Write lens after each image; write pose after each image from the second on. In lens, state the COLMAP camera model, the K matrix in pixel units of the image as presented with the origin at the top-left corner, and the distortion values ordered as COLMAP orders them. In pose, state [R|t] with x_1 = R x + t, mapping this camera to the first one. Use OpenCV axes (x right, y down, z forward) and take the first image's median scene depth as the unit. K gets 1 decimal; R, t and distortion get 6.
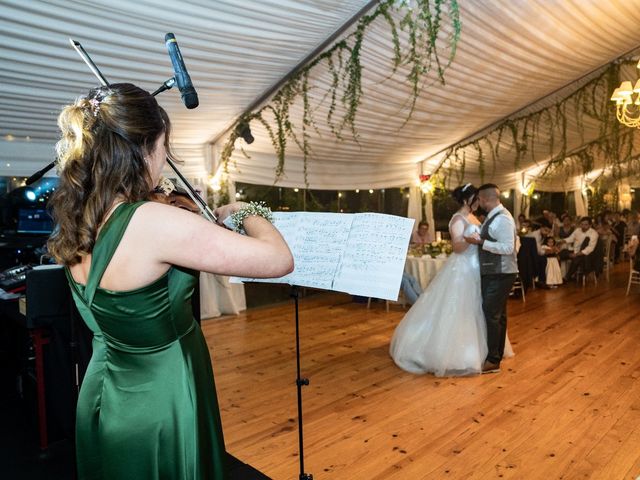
lens RADIAL K [[512.3, 0, 323.0], [0, 512.3, 242.1], [0, 0, 1]] dist [-0.075570, 0.067774]
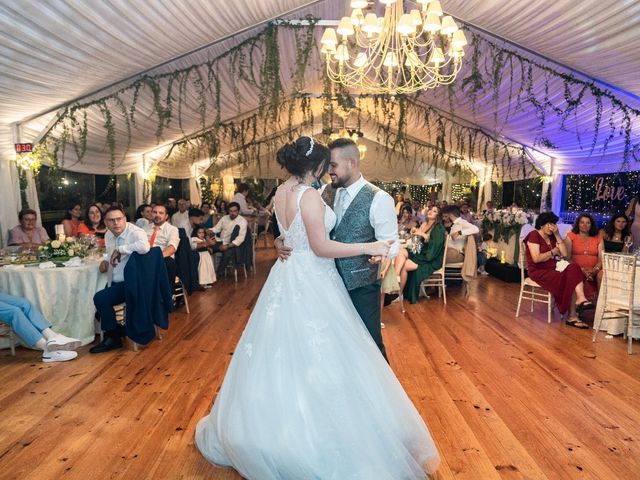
lens RADIAL K [[512.3, 0, 323.0], [0, 512.3, 242.1], [0, 0, 1]] dist [-0.075570, 0.067774]
pose [[0.723052, -0.054504, 0.688640, 0.018791], [0.043183, 0.998499, 0.033688, -0.004795], [-0.689442, 0.005379, 0.724321, 0.253884]]
